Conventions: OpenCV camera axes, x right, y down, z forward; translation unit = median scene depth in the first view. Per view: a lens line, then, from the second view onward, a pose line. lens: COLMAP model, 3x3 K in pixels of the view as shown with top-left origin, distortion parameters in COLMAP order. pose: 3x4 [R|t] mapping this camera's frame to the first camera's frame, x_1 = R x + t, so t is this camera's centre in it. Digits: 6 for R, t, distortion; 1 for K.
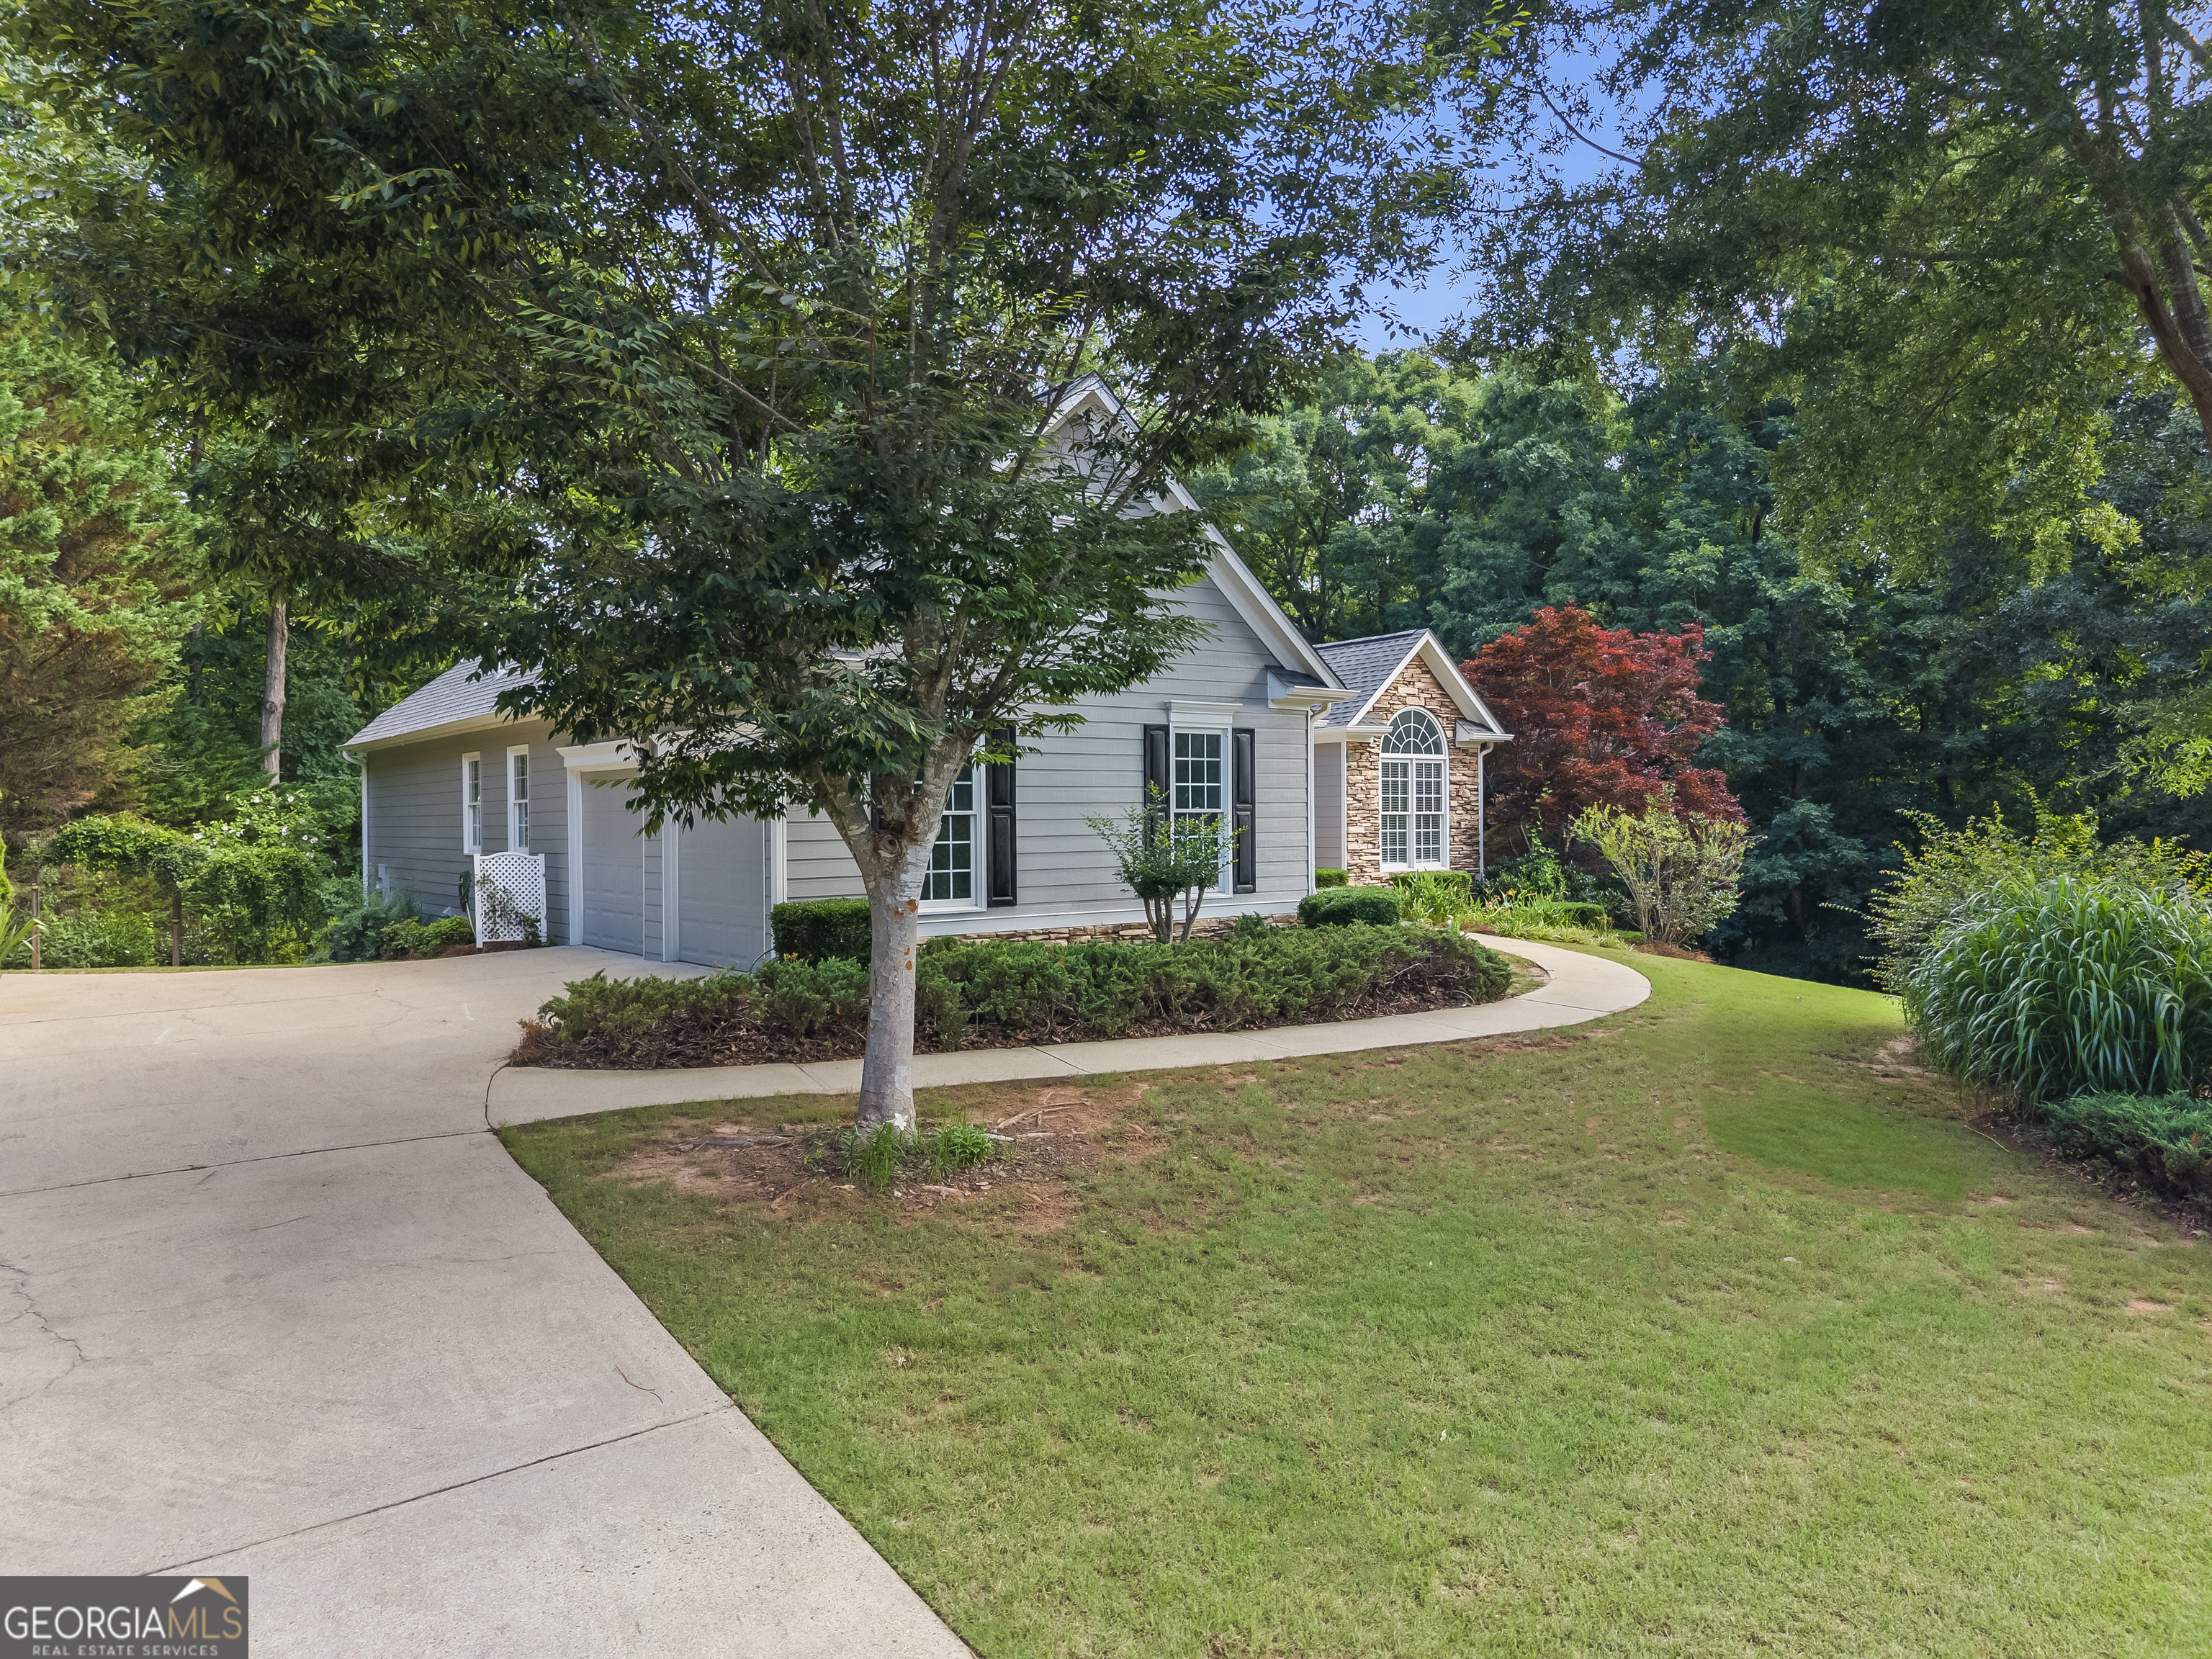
lens RADIAL K [[1467.2, 0, 1082.3], [0, 1467.2, 829.2], [0, 0, 1]] dist [0.064183, -0.019874]
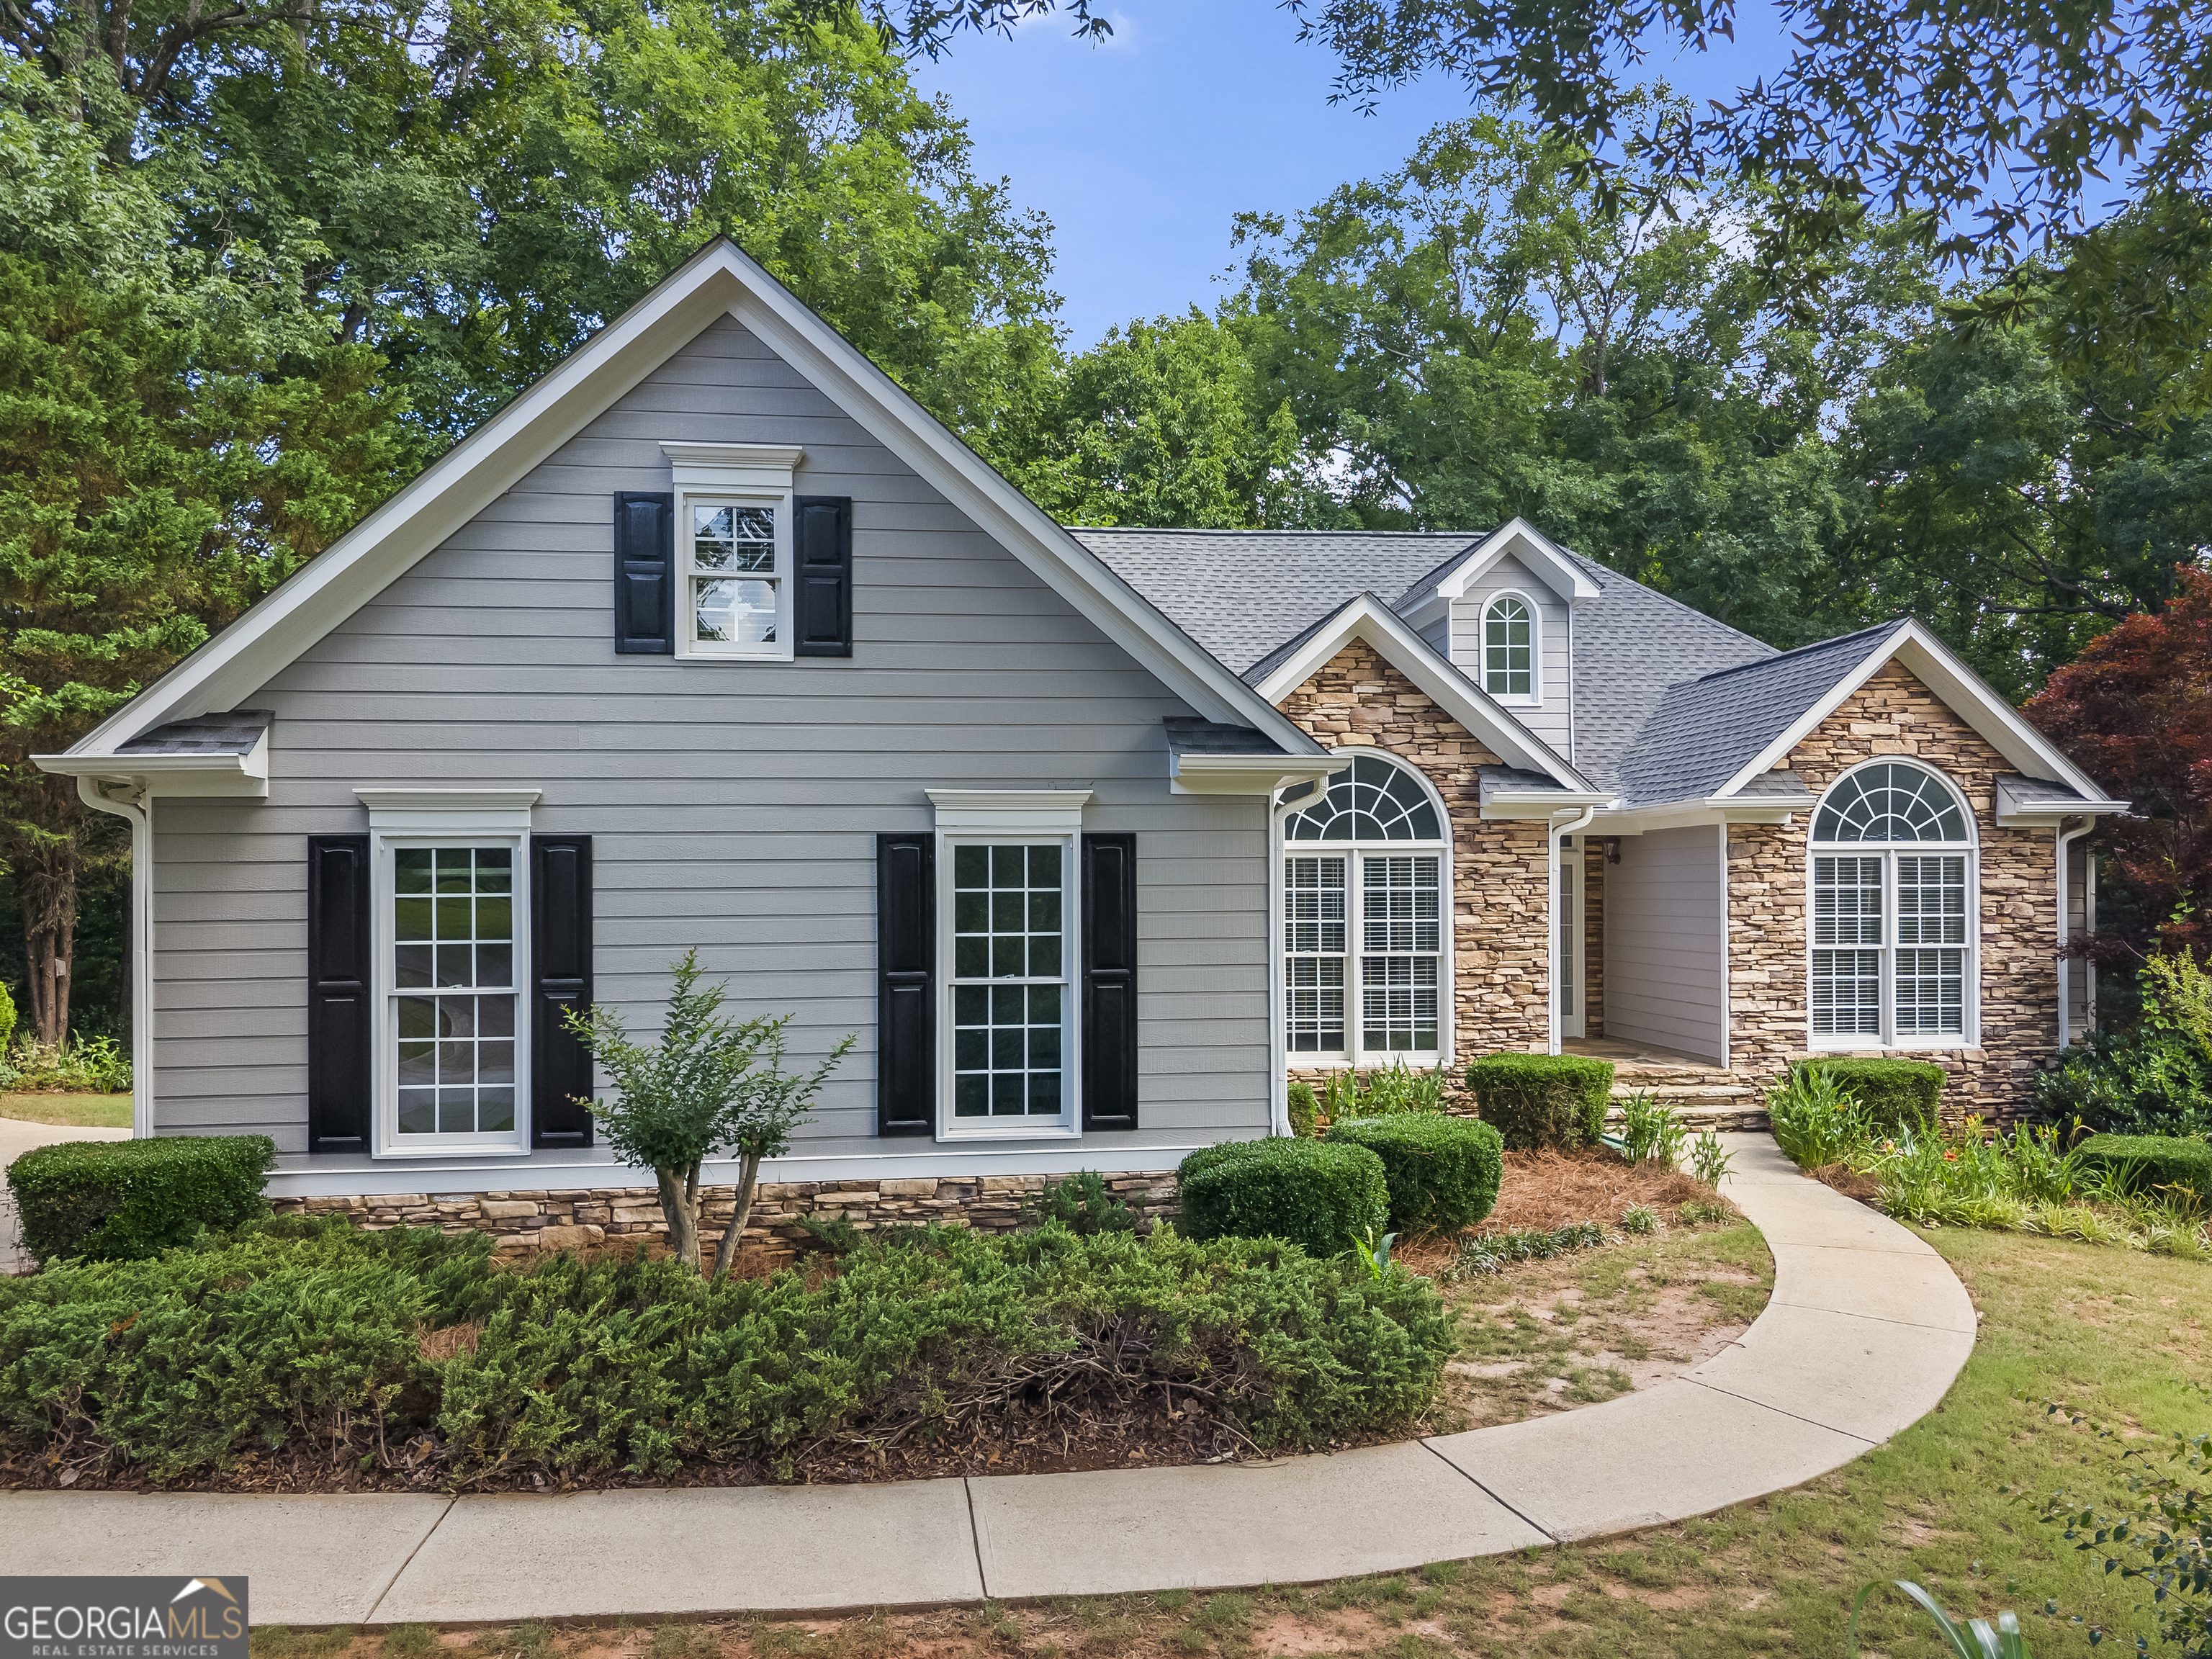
lens RADIAL K [[1591.4, 0, 1111.1], [0, 1591.4, 878.0], [0, 0, 1]] dist [0.042558, -0.021692]
pose [[0.866912, -0.000357, -0.498462, 0.276063], [-0.004124, 0.999960, -0.007889, -0.031516], [0.498445, 0.008895, 0.866876, 0.324654]]
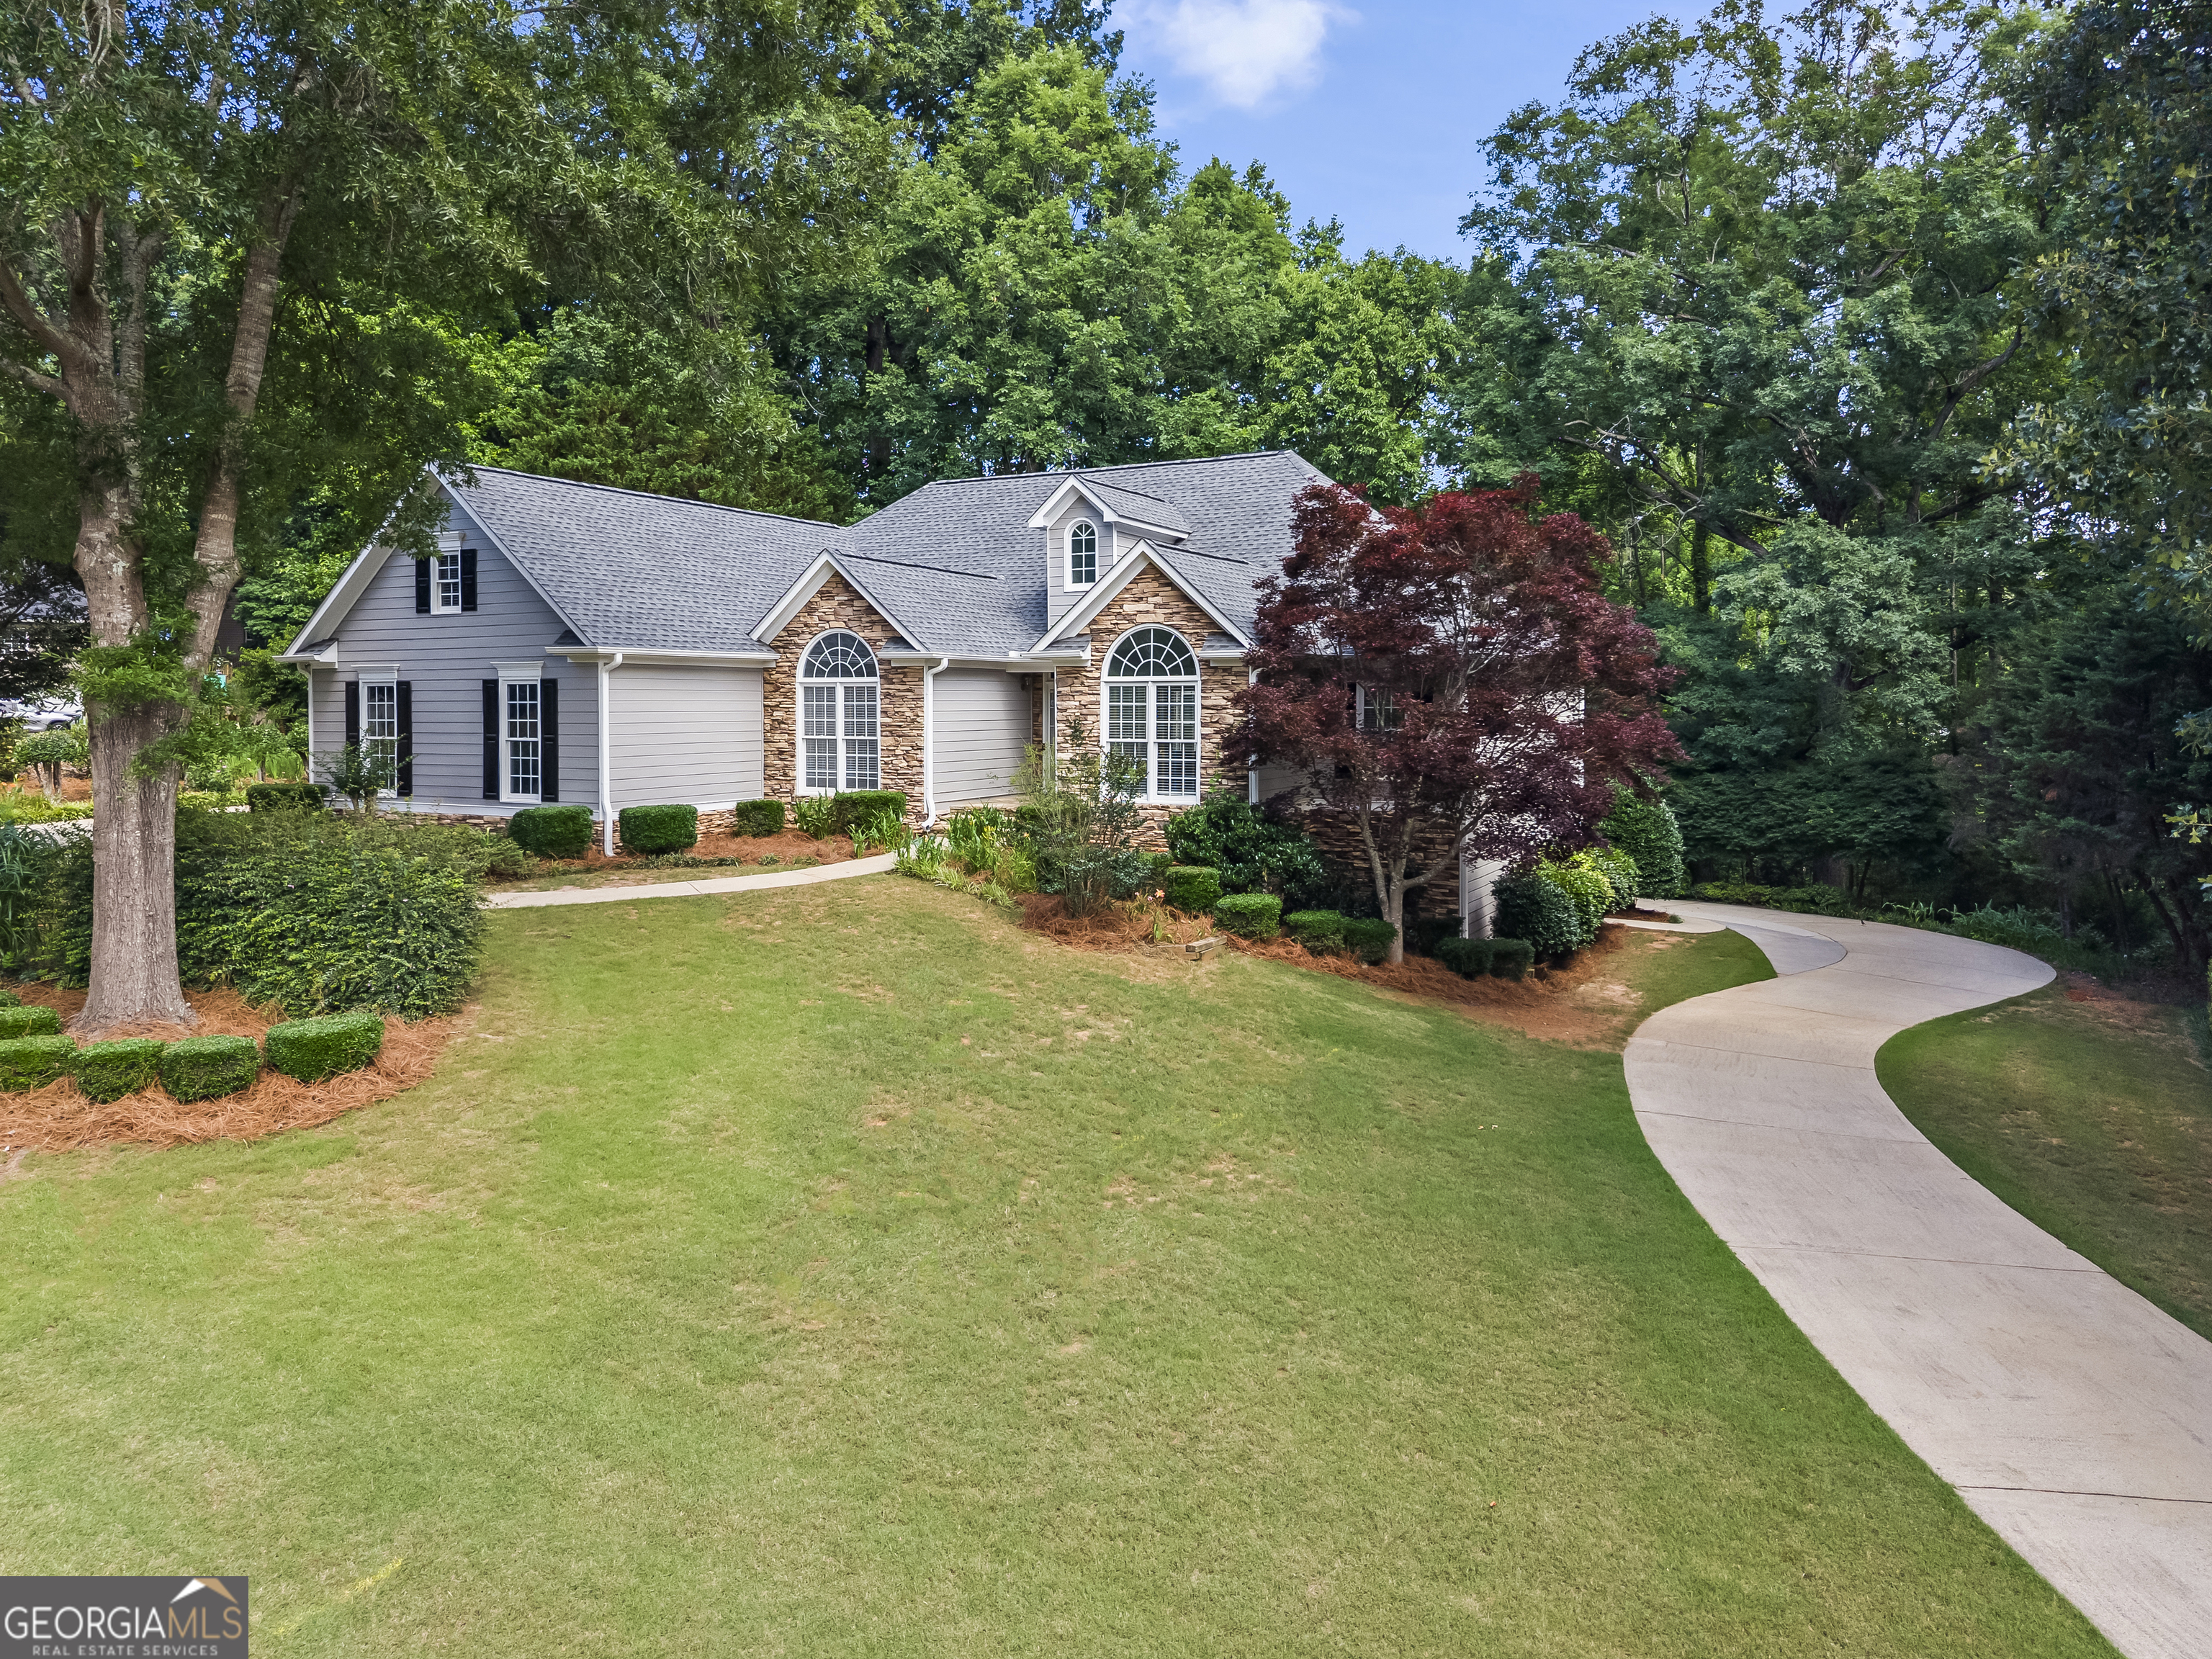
lens RADIAL K [[1467.2, 0, 1084.1], [0, 1467.2, 722.5], [0, 0, 1]] dist [0.064183, -0.019874]
pose [[0.426913, 0.020826, -0.904053, 1.044389], [-0.008647, 0.999783, 0.018948, -0.039712], [0.904251, -0.000272, 0.427001, 0.582931]]
